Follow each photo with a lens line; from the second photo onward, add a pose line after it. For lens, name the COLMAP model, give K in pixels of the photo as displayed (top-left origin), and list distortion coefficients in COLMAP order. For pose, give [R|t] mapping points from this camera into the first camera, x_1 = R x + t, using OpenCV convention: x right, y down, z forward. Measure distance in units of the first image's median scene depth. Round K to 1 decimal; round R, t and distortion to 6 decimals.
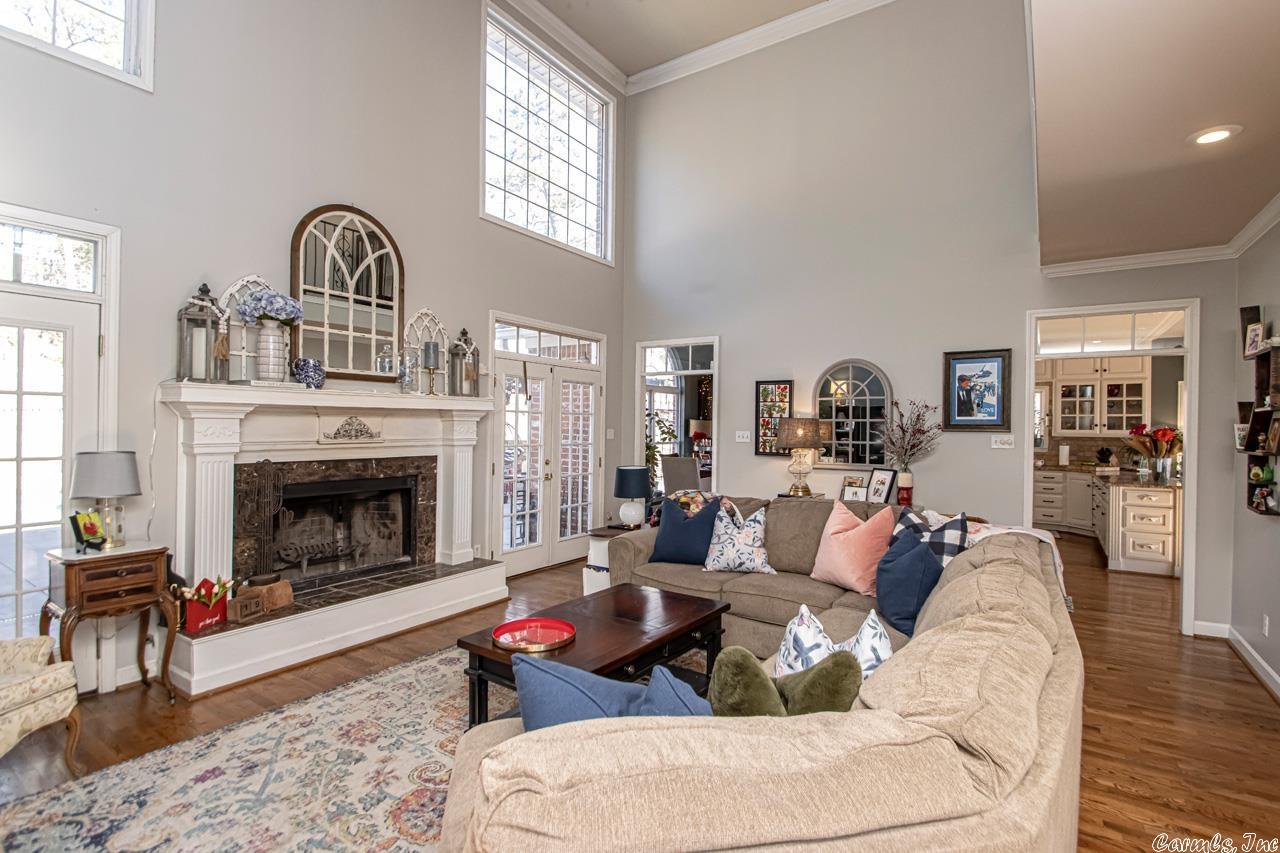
lens RADIAL K [[599.2, 0, 646.5], [0, 599.2, 426.5], [0, 0, 1]] dist [0.016760, -0.016378]
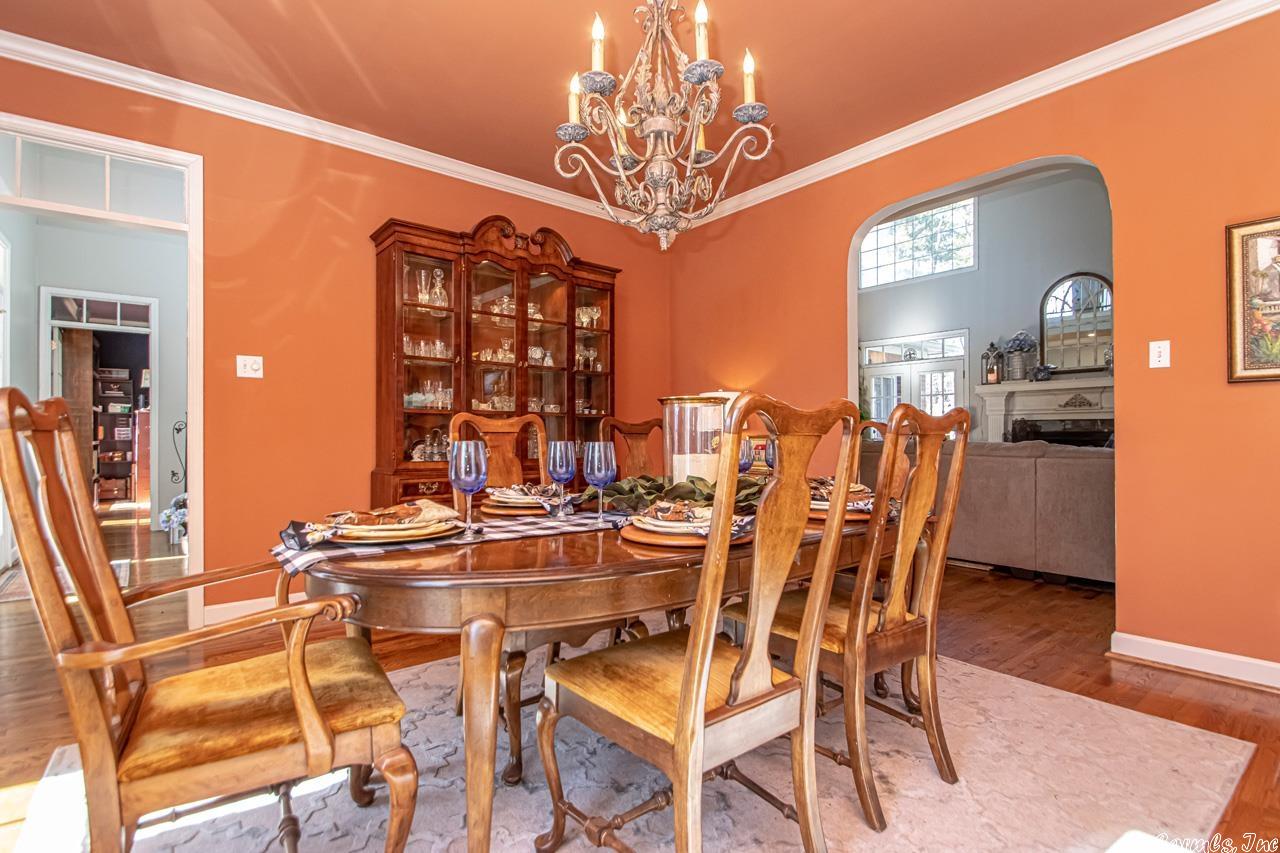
lens RADIAL K [[599.2, 0, 646.5], [0, 599.2, 426.5], [0, 0, 1]] dist [0.016760, -0.016378]
pose [[-0.291171, -0.021296, -0.956434, 1.365522], [-0.004874, 0.999772, -0.020777, 0.105723], [0.956659, -0.001388, -0.291209, 0.286984]]
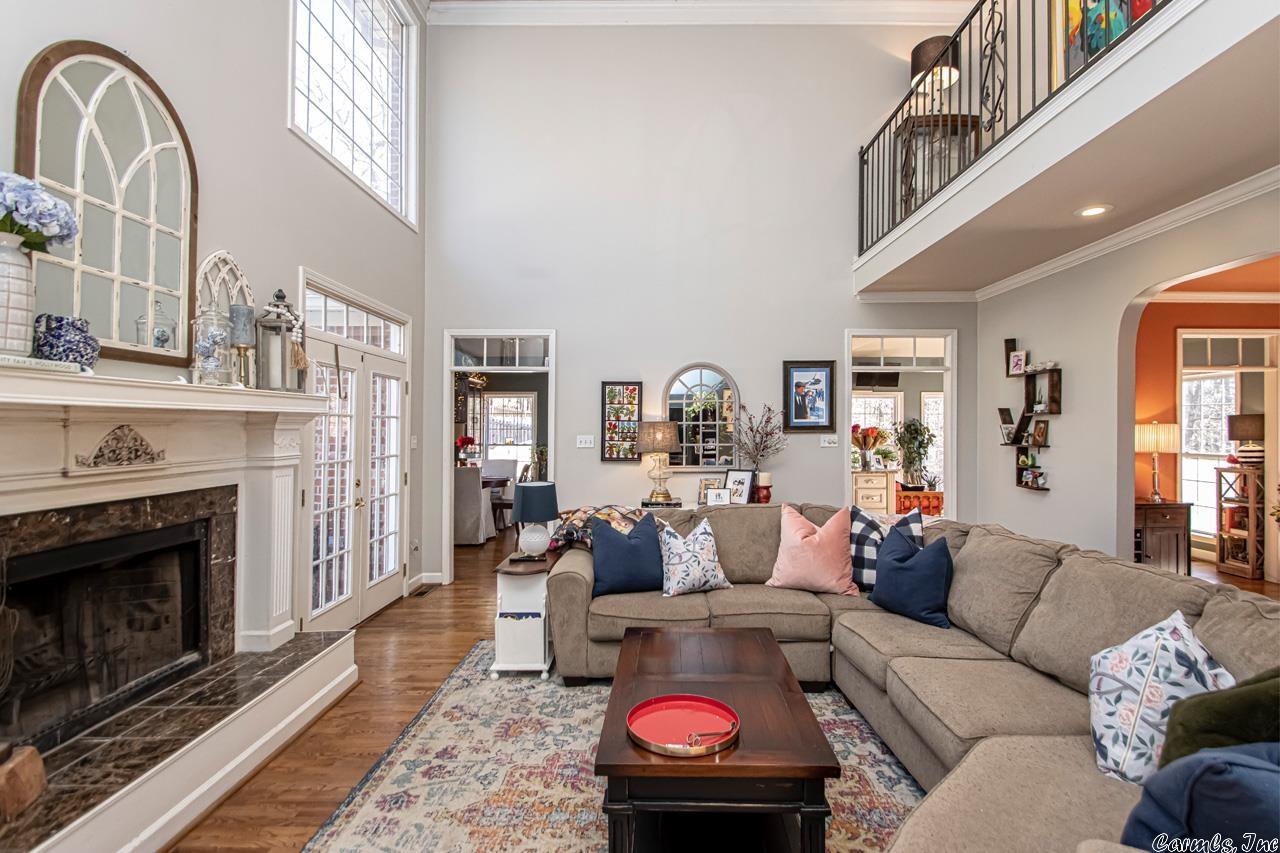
lens RADIAL K [[610.1, 0, 646.6], [0, 610.1, 422.2], [0, 0, 1]] dist [0.018933, -0.018334]
pose [[0.833713, -0.007203, 0.552151, -0.355720], [0.011523, 0.999924, -0.004354, -0.009859], [-0.552077, 0.009992, 0.833733, 0.223968]]
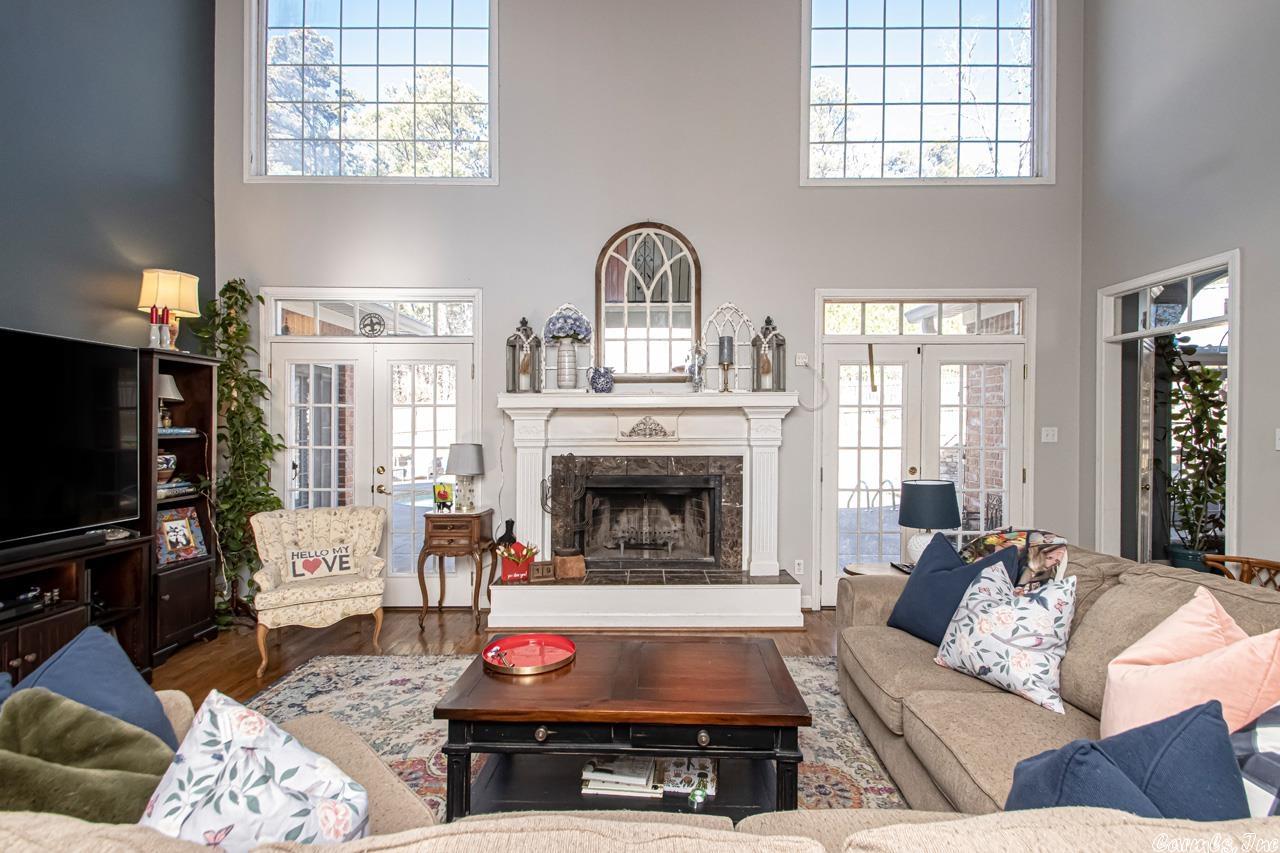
lens RADIAL K [[599.2, 0, 646.5], [0, 599.2, 426.5], [0, 0, 1]] dist [0.016760, -0.016378]
pose [[0.553822, -0.010294, -0.832572, 0.362843], [0.004899, 0.999947, -0.009105, 0.010323], [0.832621, 0.000963, 0.553842, 0.363385]]
